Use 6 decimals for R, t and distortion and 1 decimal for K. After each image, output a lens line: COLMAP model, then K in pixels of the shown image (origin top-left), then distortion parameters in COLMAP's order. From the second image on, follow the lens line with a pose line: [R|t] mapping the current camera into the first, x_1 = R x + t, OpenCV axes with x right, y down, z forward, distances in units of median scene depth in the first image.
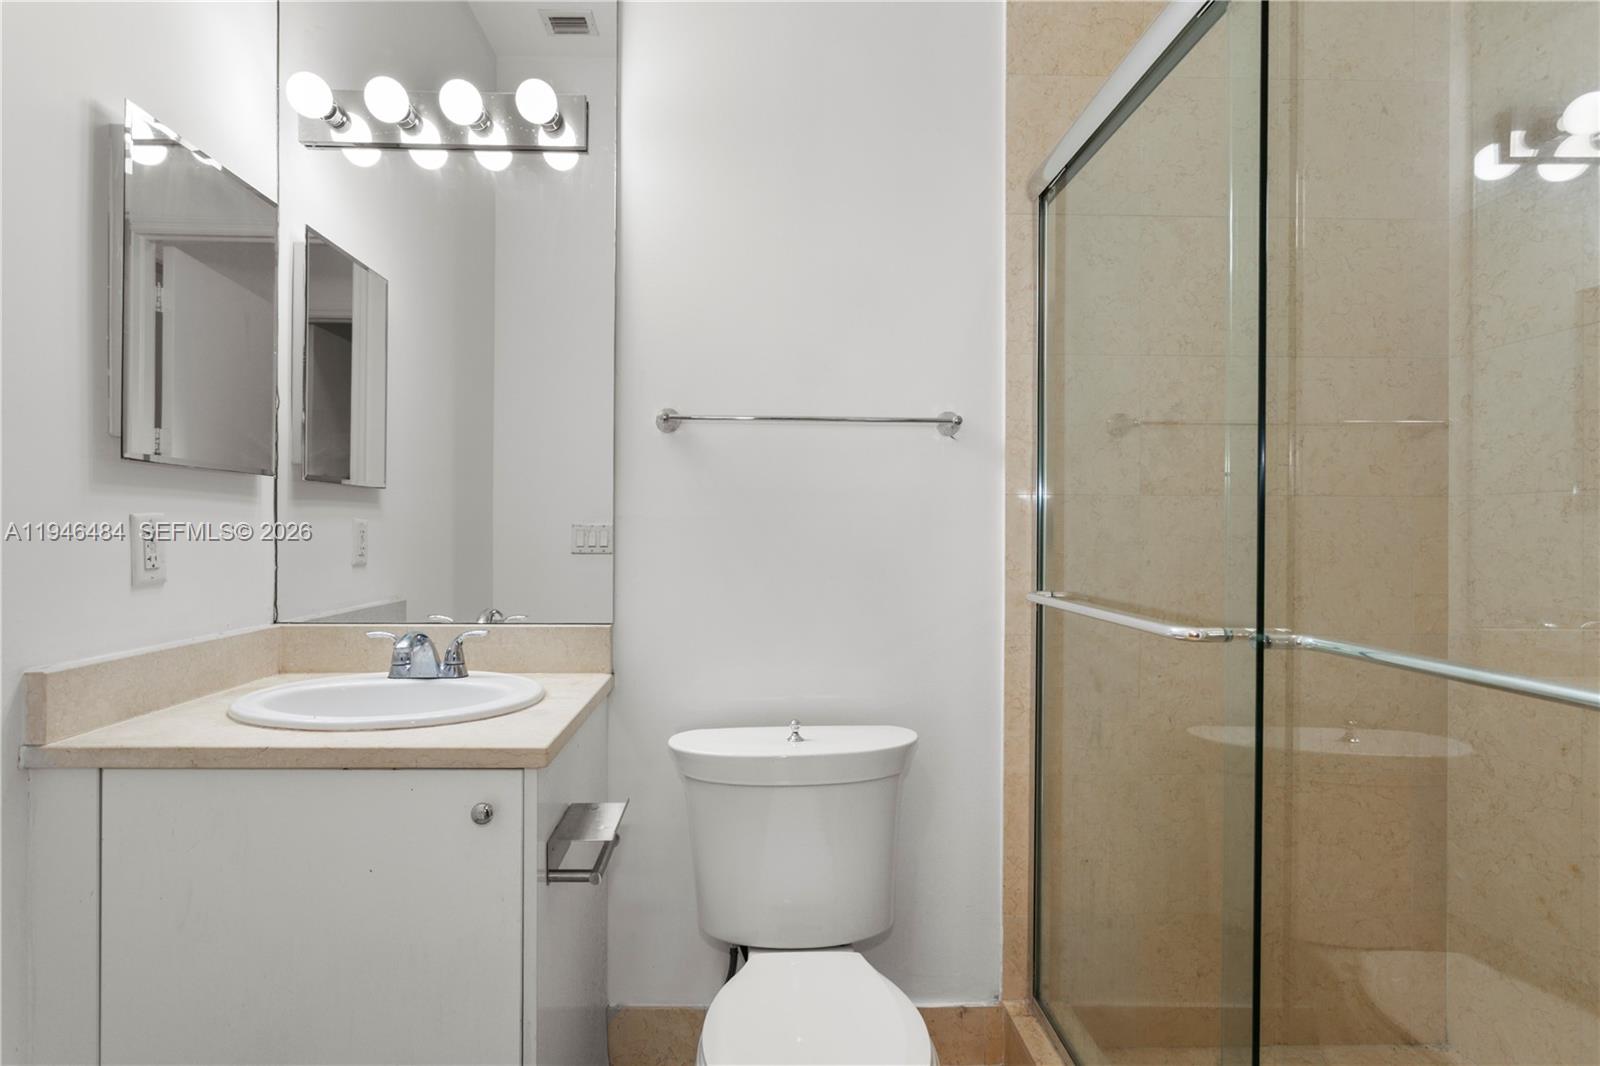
lens RADIAL K [[772.6, 0, 799.5], [0, 772.6, 543.4], [0, 0, 1]] dist [-0.007029, 0.001746]
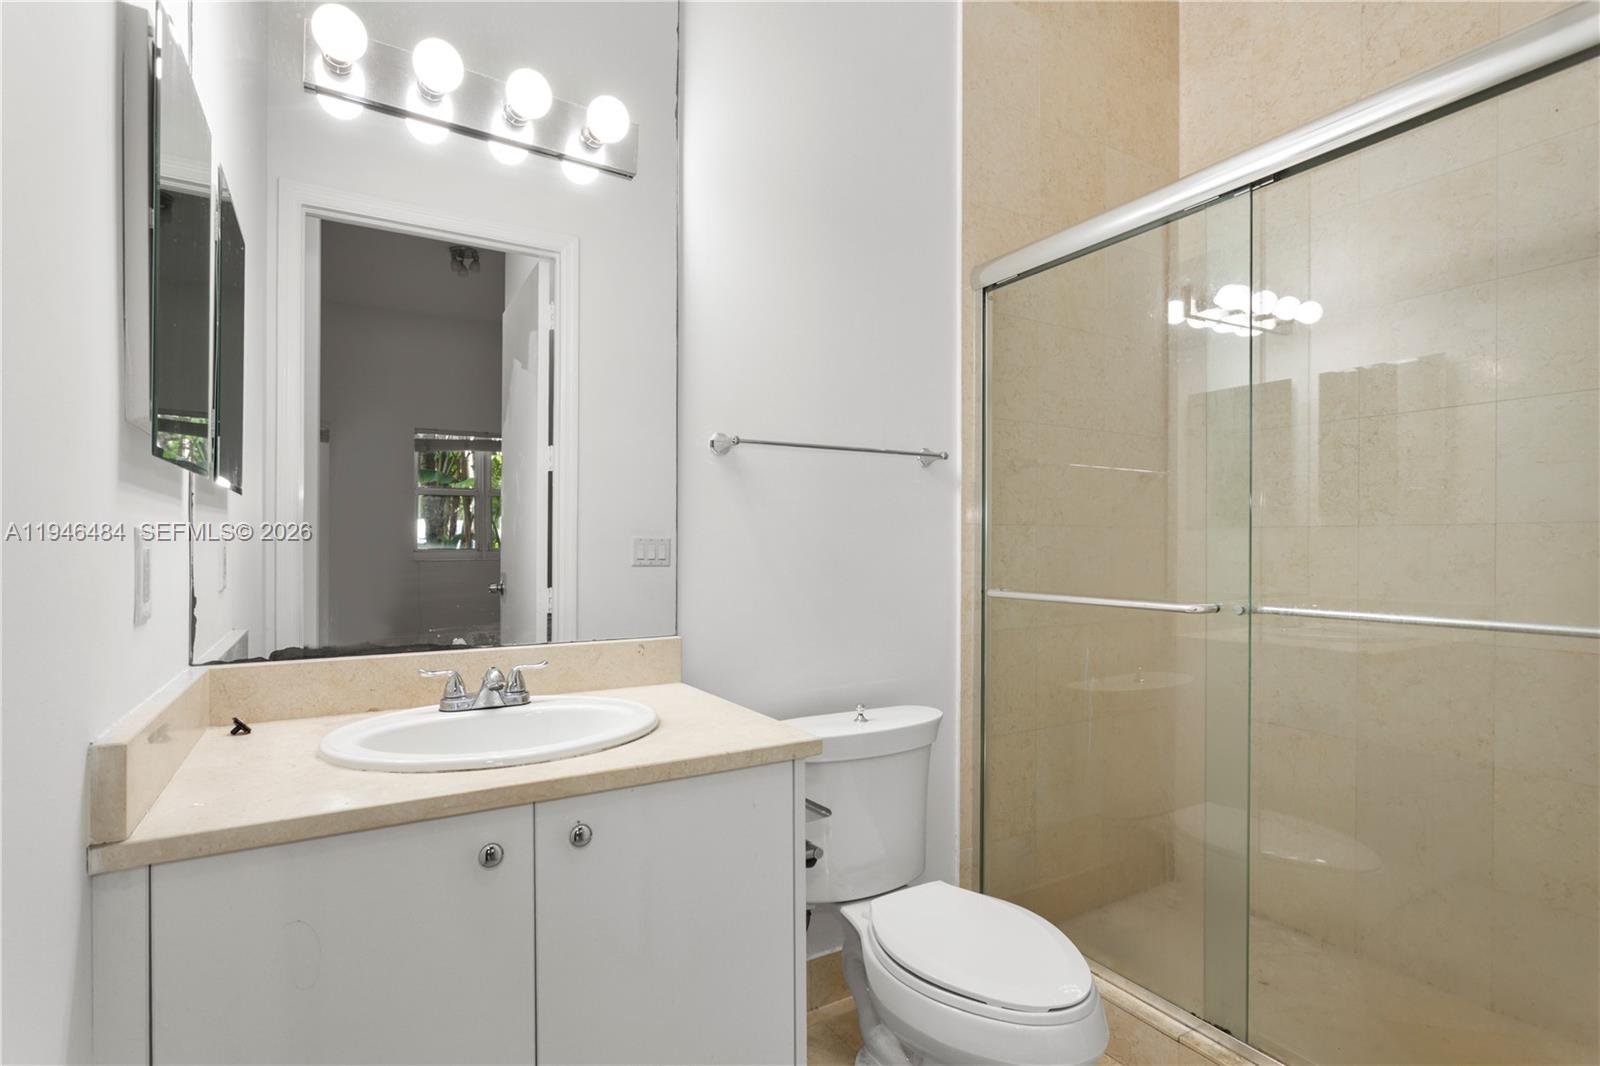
lens RADIAL K [[772.6, 0, 799.5], [0, 772.6, 543.4], [0, 0, 1]] dist [-0.007029, 0.001746]
pose [[0.861962, -0.003707, 0.506959, -0.627491], [0.011689, 0.999853, -0.012564, -0.001810], [-0.506838, 0.016756, 0.861879, 0.029418]]
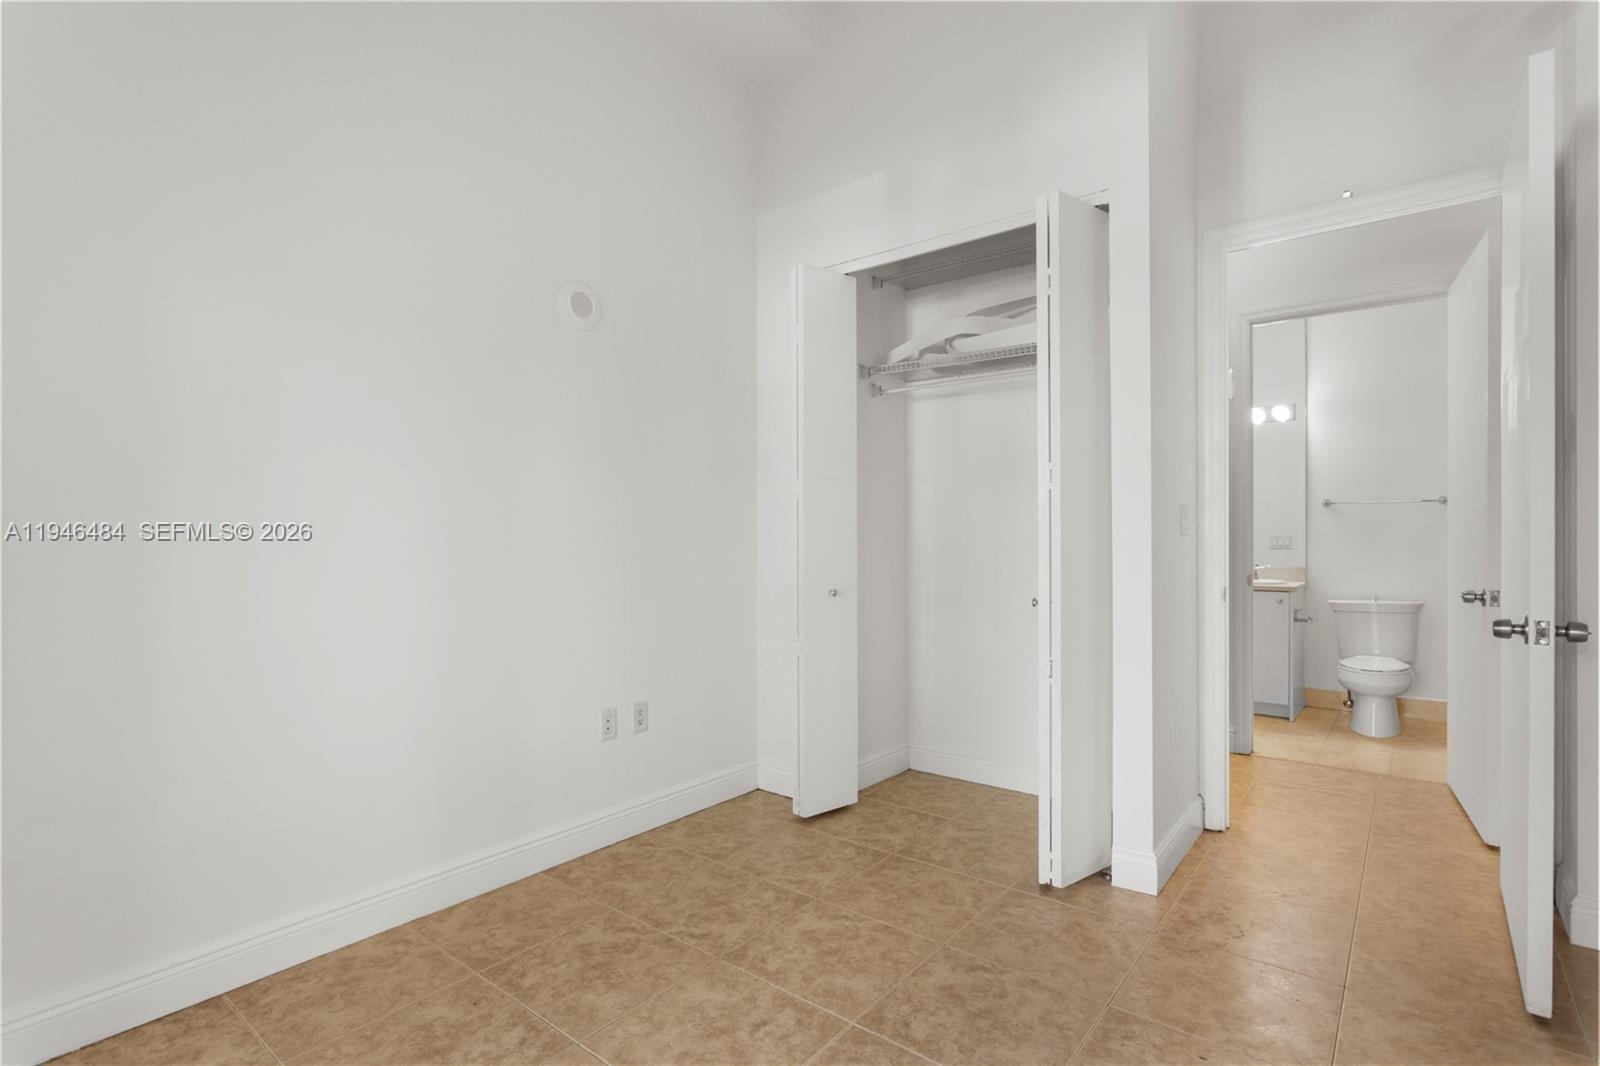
lens RADIAL K [[772.6, 0, 799.5], [0, 772.6, 543.4], [0, 0, 1]] dist [-0.007029, 0.001746]
pose [[0.734536, -0.000066, -0.678569, 0.382018], [-0.006710, 0.999950, -0.007361, 0.042074], [0.678536, 0.009960, 0.734499, -2.762173]]
